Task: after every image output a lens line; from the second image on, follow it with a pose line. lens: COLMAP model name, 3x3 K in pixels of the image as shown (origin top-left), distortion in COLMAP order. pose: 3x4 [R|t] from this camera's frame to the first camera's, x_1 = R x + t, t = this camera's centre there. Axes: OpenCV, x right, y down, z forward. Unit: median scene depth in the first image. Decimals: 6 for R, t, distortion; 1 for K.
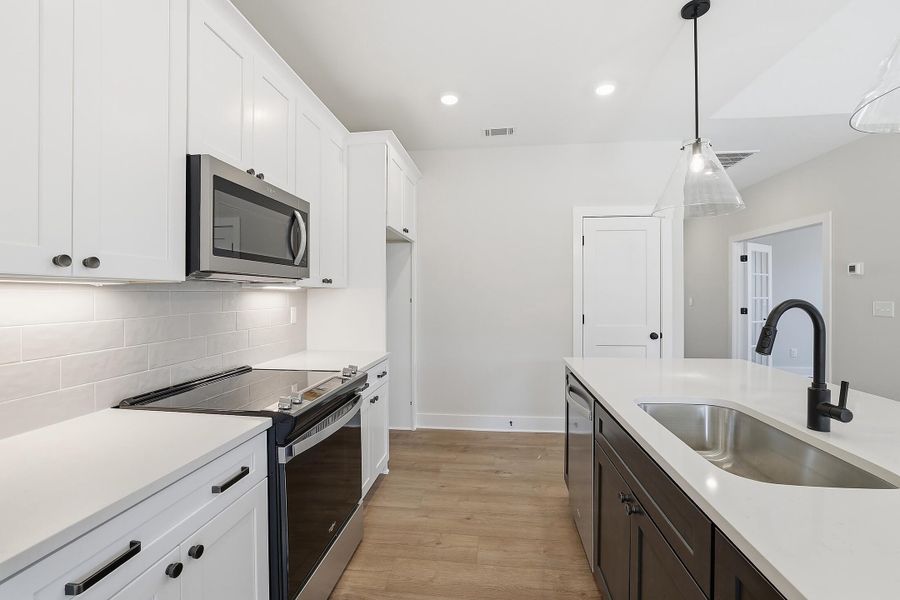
lens RADIAL K [[379.1, 0, 450.0], [0, 379.1, 300.0], [0, 0, 1]] dist [0.001774, 0.000371]
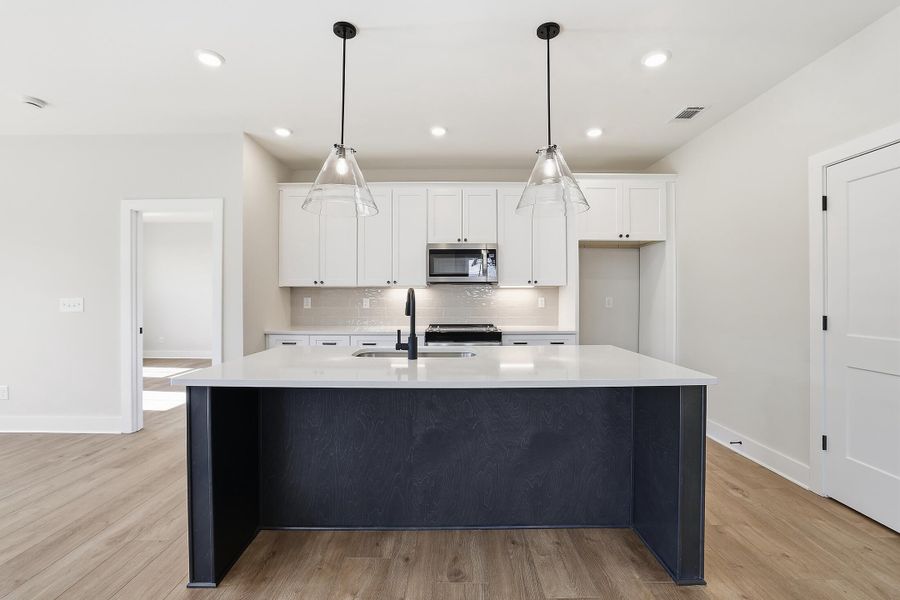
lens RADIAL K [[376.3, 0, 447.5], [0, 376.3, 298.6], [0, 0, 1]] dist [-0.043985, 0.016910]
pose [[0.124953, 0.003612, -0.992156, 1.137194], [-0.016888, 0.999856, 0.001513, 0.024740], [0.992019, 0.016566, 0.124996, 0.361591]]
